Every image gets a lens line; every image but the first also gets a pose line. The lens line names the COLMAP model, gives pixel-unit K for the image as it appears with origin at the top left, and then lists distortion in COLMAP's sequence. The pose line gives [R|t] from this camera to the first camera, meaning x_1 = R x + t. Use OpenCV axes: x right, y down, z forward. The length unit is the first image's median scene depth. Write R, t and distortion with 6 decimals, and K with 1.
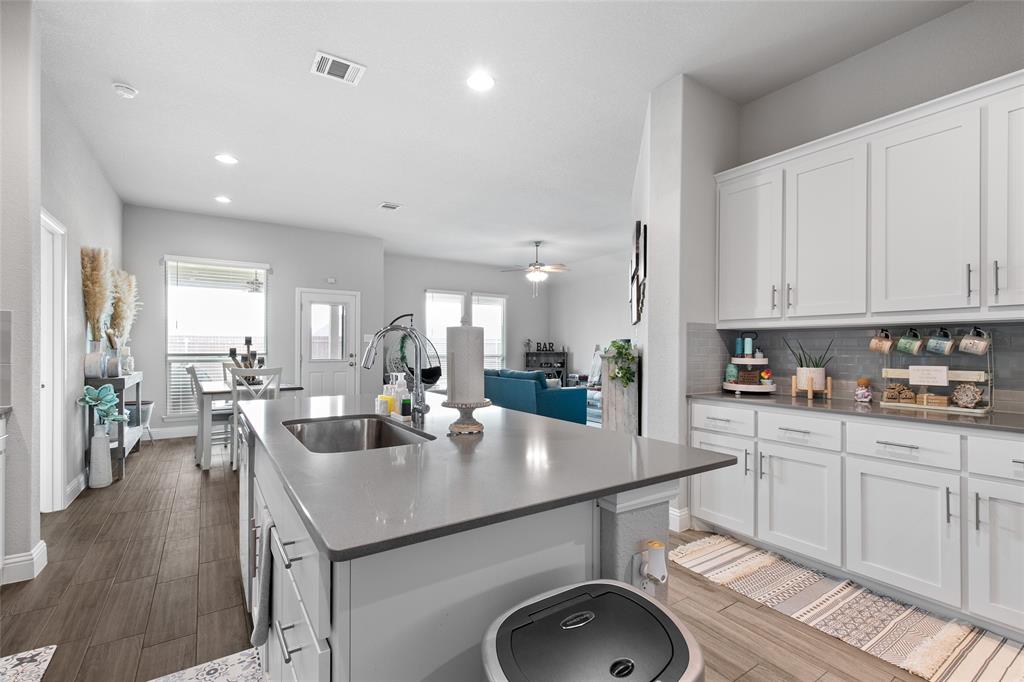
lens RADIAL K [[460.2, 0, 514.6], [0, 460.2, 345.1], [0, 0, 1]] dist [0.007275, -0.001039]
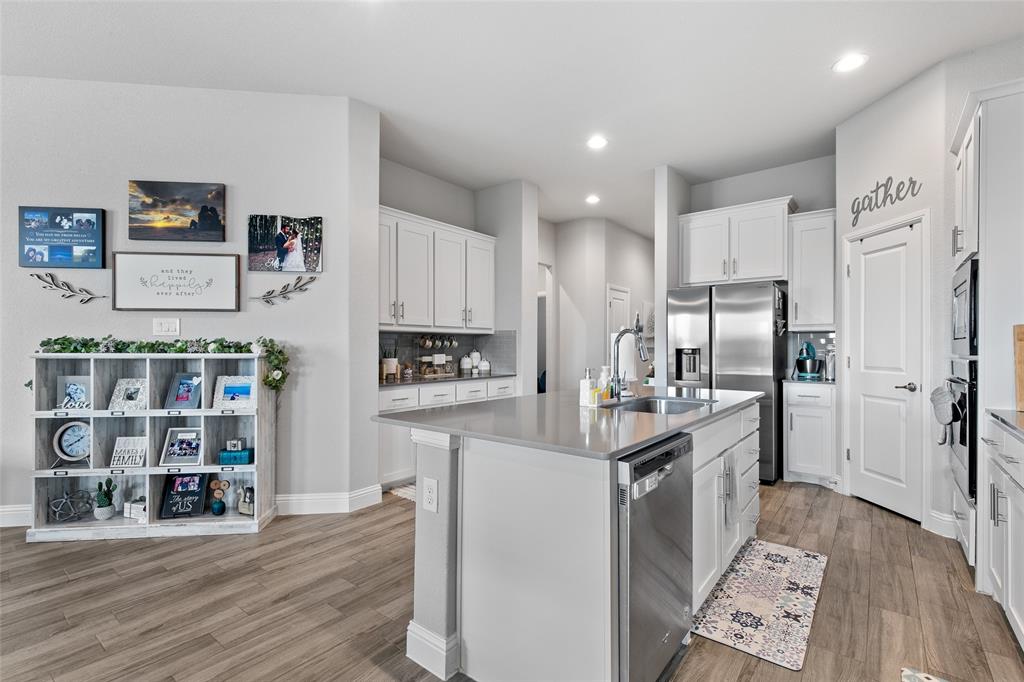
lens RADIAL K [[462.6, 0, 513.5], [0, 462.6, 346.2], [0, 0, 1]] dist [0.003082, 0.000129]
pose [[-0.304411, -0.001520, 0.952540, -0.373776], [-0.005942, 0.999982, -0.000304, 0.003299], [-0.952522, -0.005752, -0.304414, 0.448851]]
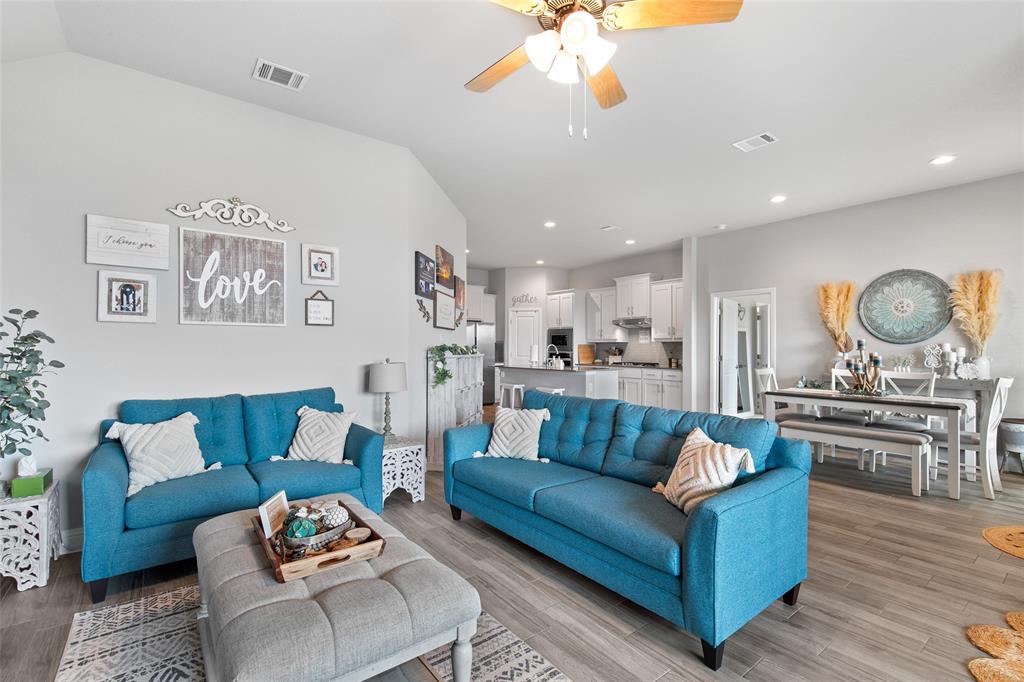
lens RADIAL K [[460.2, 0, 514.6], [0, 460.2, 345.1], [0, 0, 1]] dist [0.007275, -0.001039]
pose [[-0.997653, -0.004922, -0.068301, 0.103173], [-0.004312, 0.999950, -0.009075, 0.002041], [0.068342, -0.008759, -0.997624, 1.383166]]
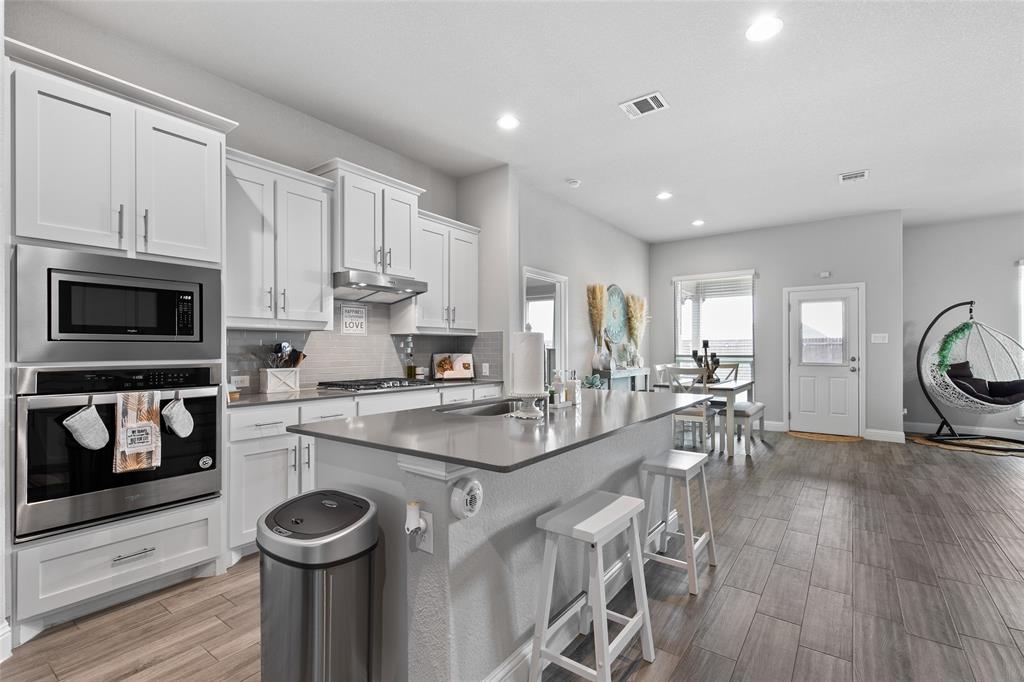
lens RADIAL K [[465.3, 0, 512.1], [0, 465.3, 347.0], [0, 0, 1]] dist [0.004687, 0.000009]
pose [[0.338665, -0.007088, -0.940880, 0.252163], [0.005248, 0.999970, -0.005644, 0.001820], [0.940893, -0.003026, 0.338692, 0.127351]]
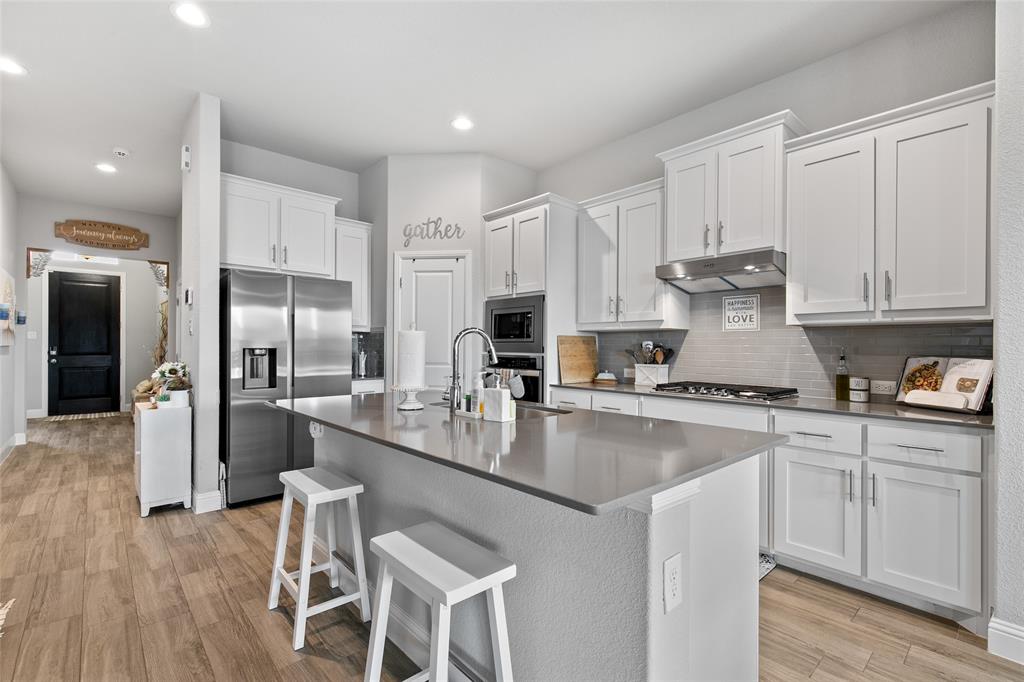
lens RADIAL K [[460.2, 0, 514.6], [0, 460.2, 345.1], [0, 0, 1]] dist [0.007275, -0.001039]
pose [[-0.989222, -0.008827, -0.146154, -0.047923], [-0.007703, 0.999936, -0.008251, 0.003237], [0.146218, -0.007036, -0.989227, 0.564503]]
